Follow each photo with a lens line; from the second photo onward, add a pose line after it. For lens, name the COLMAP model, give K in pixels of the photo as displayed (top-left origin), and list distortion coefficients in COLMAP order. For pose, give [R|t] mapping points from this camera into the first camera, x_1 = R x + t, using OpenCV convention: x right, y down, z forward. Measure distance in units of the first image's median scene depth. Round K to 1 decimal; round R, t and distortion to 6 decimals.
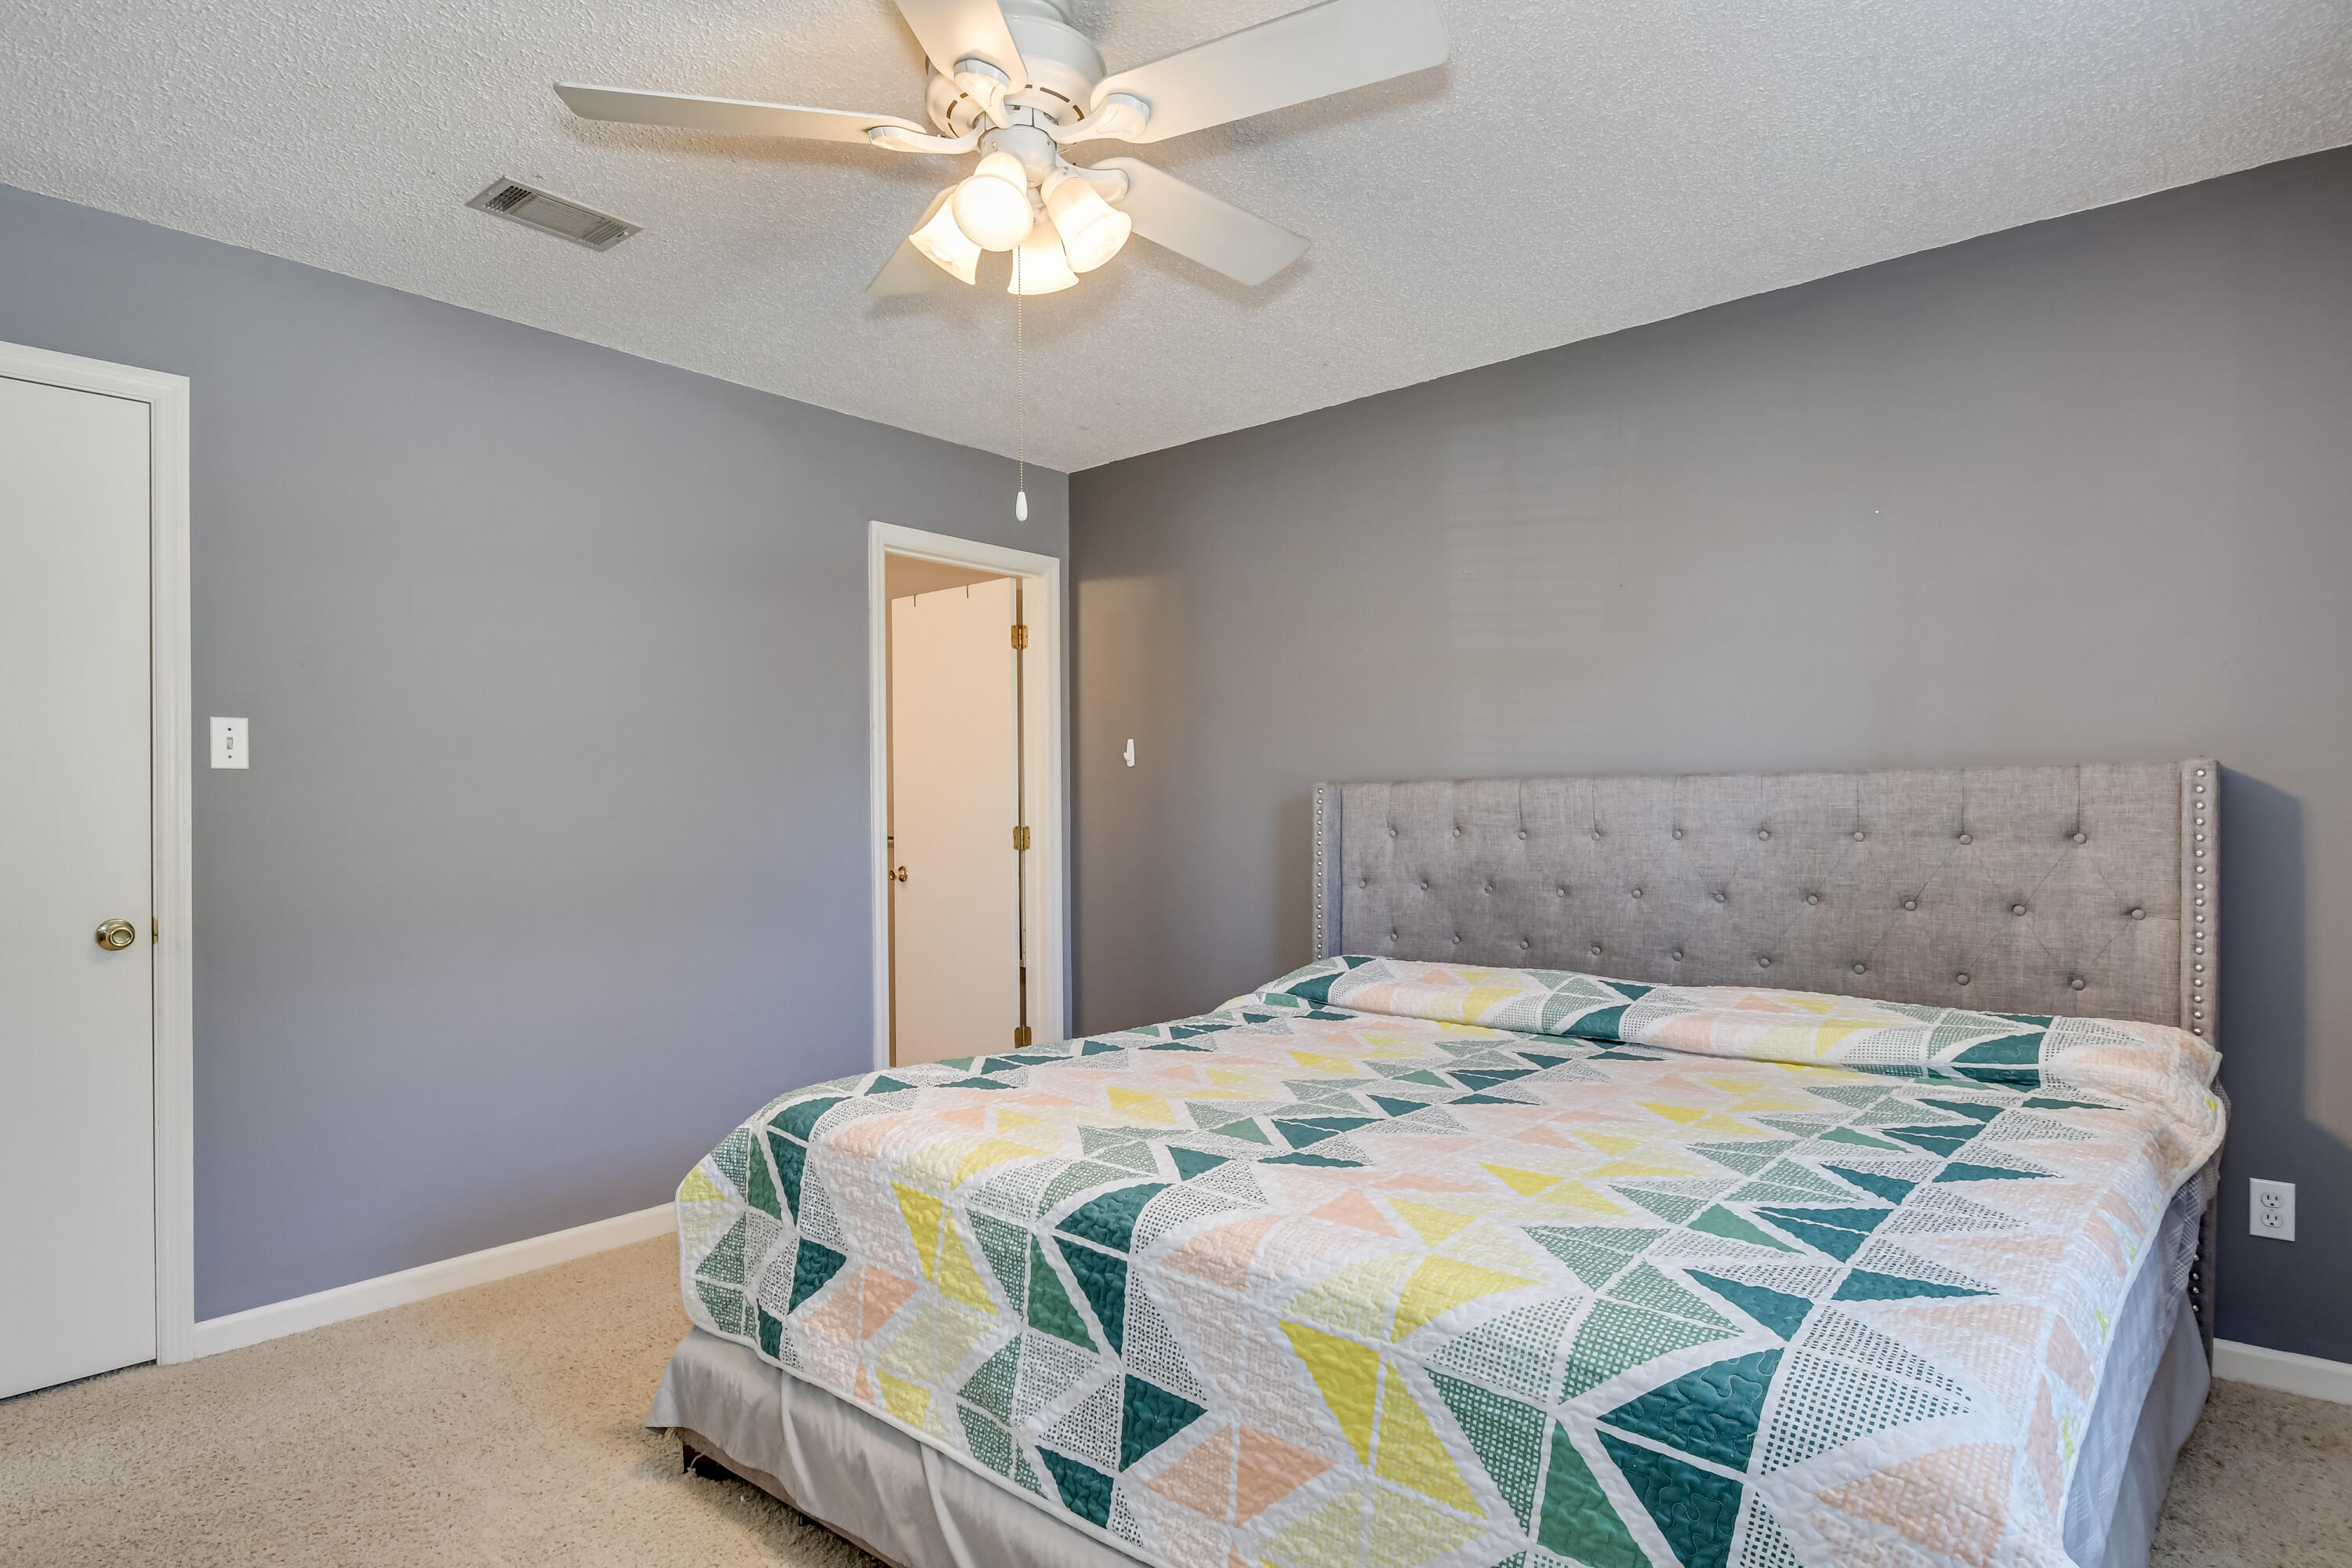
lens RADIAL K [[1280.0, 0, 1174.5], [0, 1280.0, 859.4], [0, 0, 1]] dist [0.002269, -0.021808]
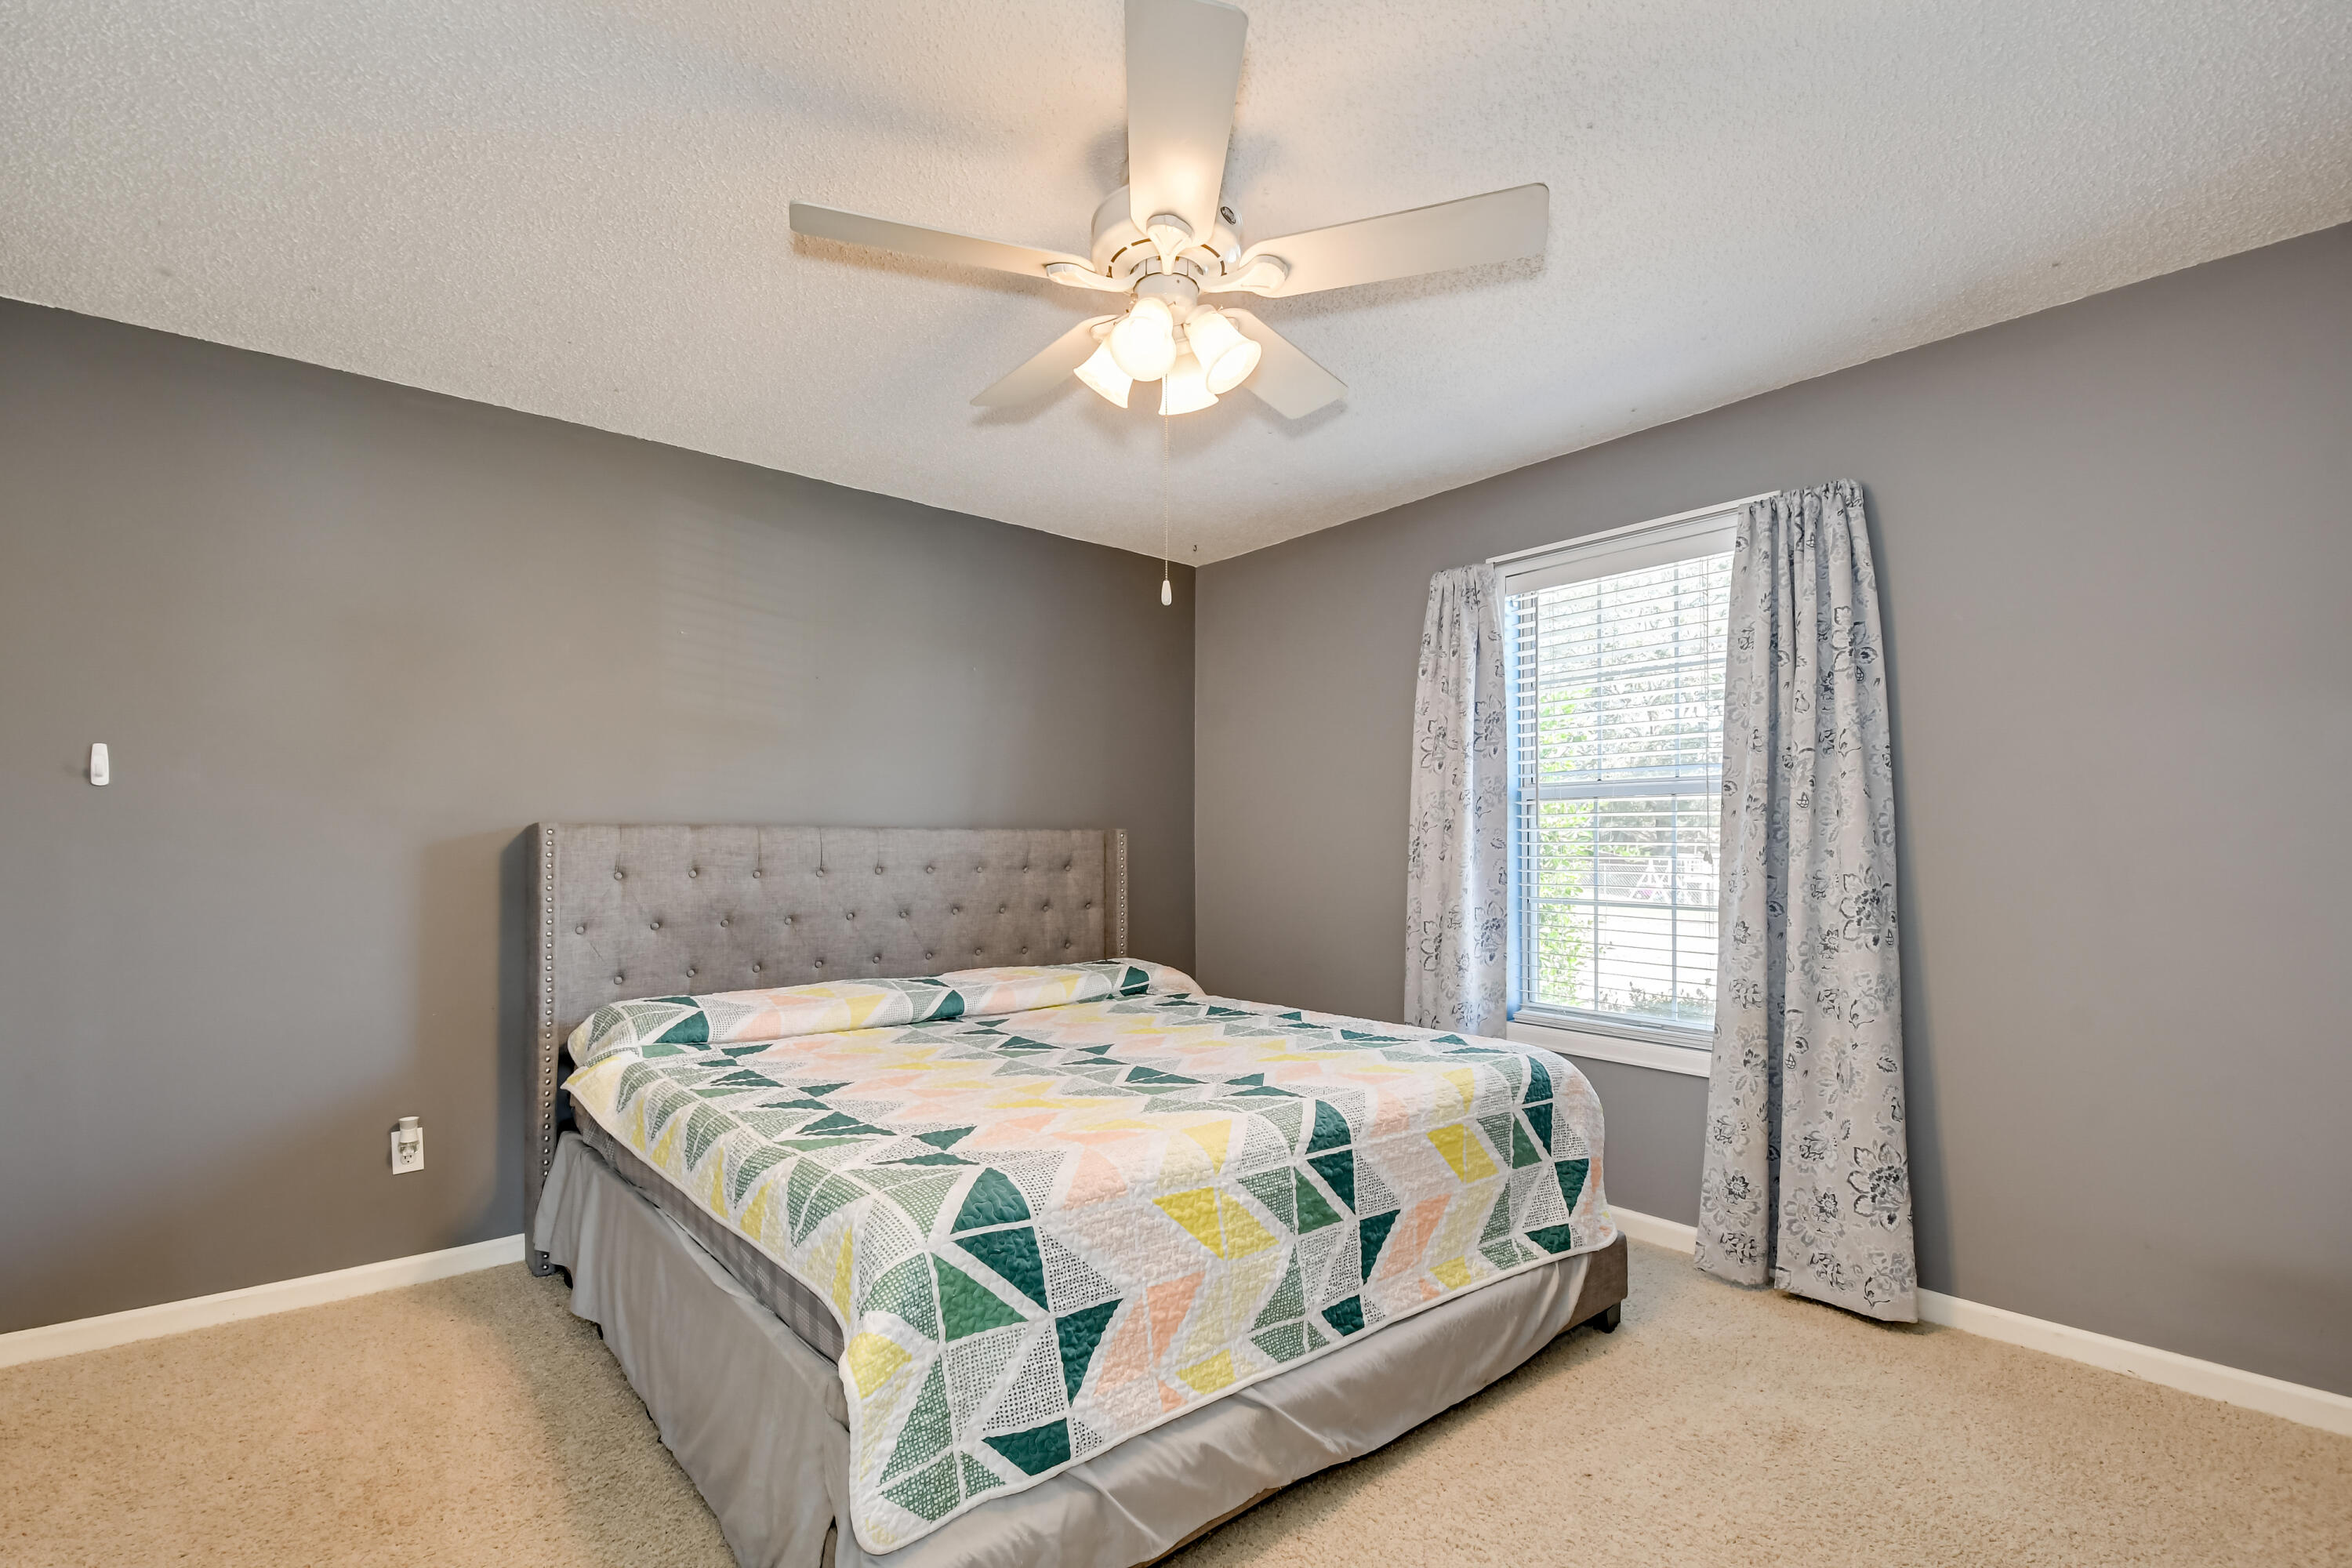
lens RADIAL K [[1051.9, 0, 1173.2], [0, 1051.9, 858.3], [0, 0, 1]] dist [0.031041, -0.026124]
pose [[0.145350, -0.005927, 0.989363, -0.739306], [0.036847, 0.999321, 0.000574, -0.023898], [-0.988694, 0.036372, 0.145470, 0.568997]]
